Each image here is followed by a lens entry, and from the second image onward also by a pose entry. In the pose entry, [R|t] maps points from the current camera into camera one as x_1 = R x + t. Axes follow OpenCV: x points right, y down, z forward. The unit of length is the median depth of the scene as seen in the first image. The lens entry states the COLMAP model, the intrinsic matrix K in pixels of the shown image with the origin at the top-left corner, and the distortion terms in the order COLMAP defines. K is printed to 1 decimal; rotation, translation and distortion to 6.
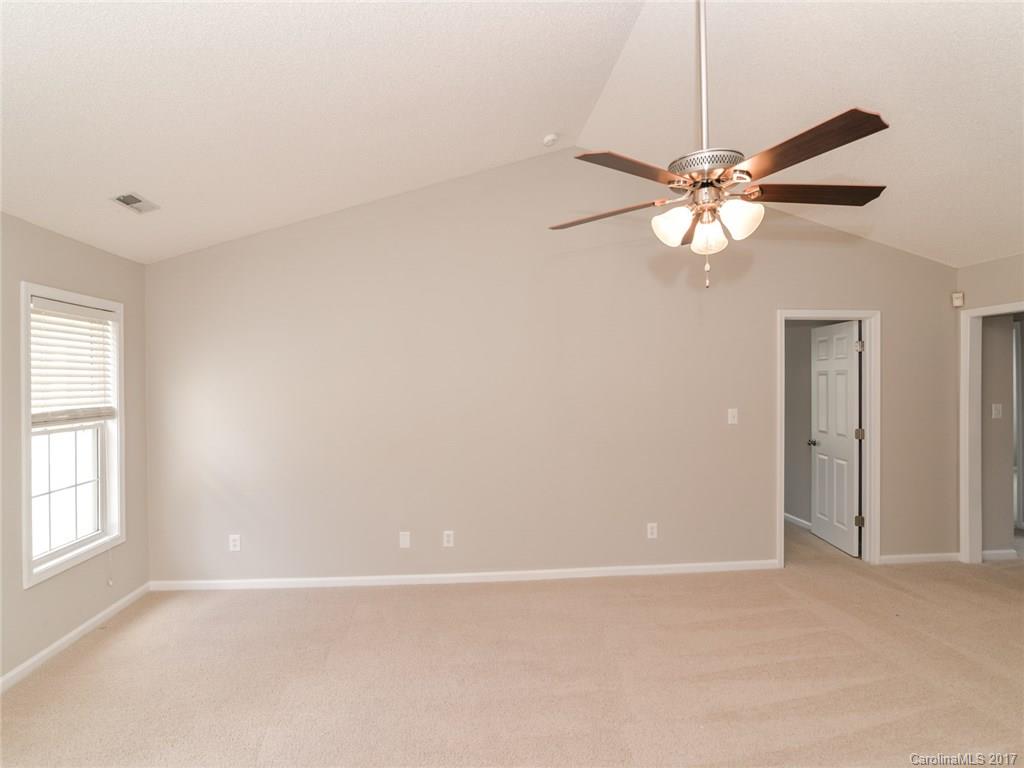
lens RADIAL K [[558.7, 0, 470.3], [0, 558.7, 384.8], [0, 0, 1]] dist [-0.019170, 0.000393]
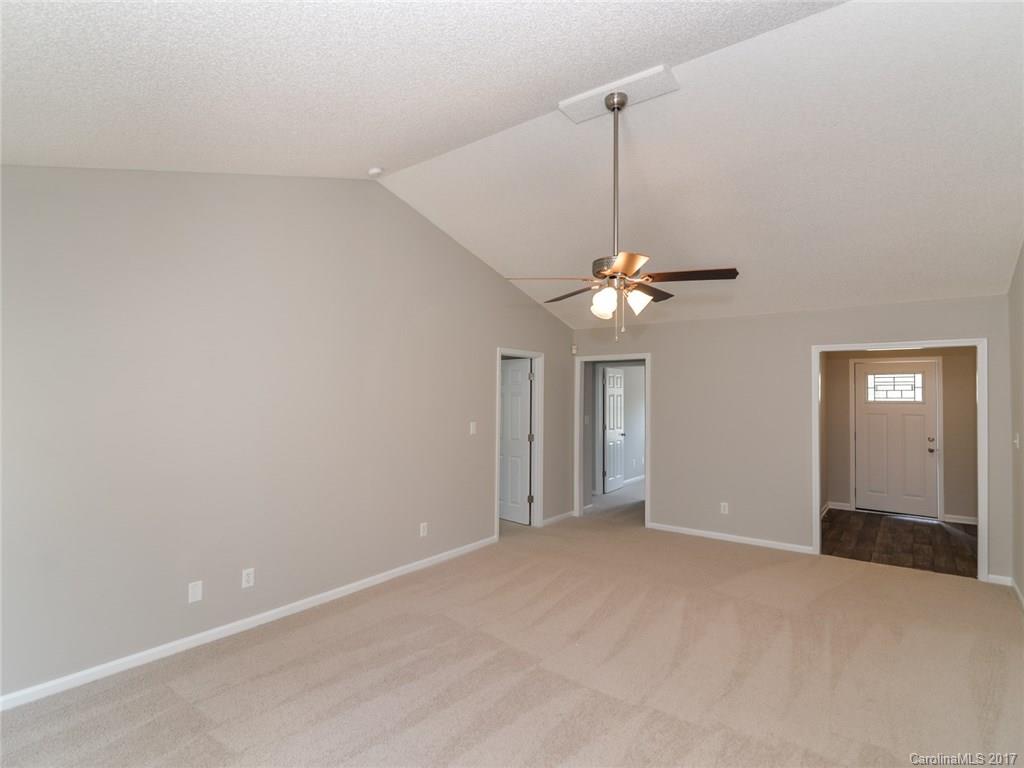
lens RADIAL K [[551.3, 0, 513.2], [0, 551.3, 388.2], [0, 0, 1]] dist [-0.001559, -0.000179]
pose [[0.643975, 0.022871, 0.764705, -0.435942], [-0.001291, 0.999584, -0.028808, 0.002206], [-0.765046, 0.017564, 0.643736, 0.115939]]
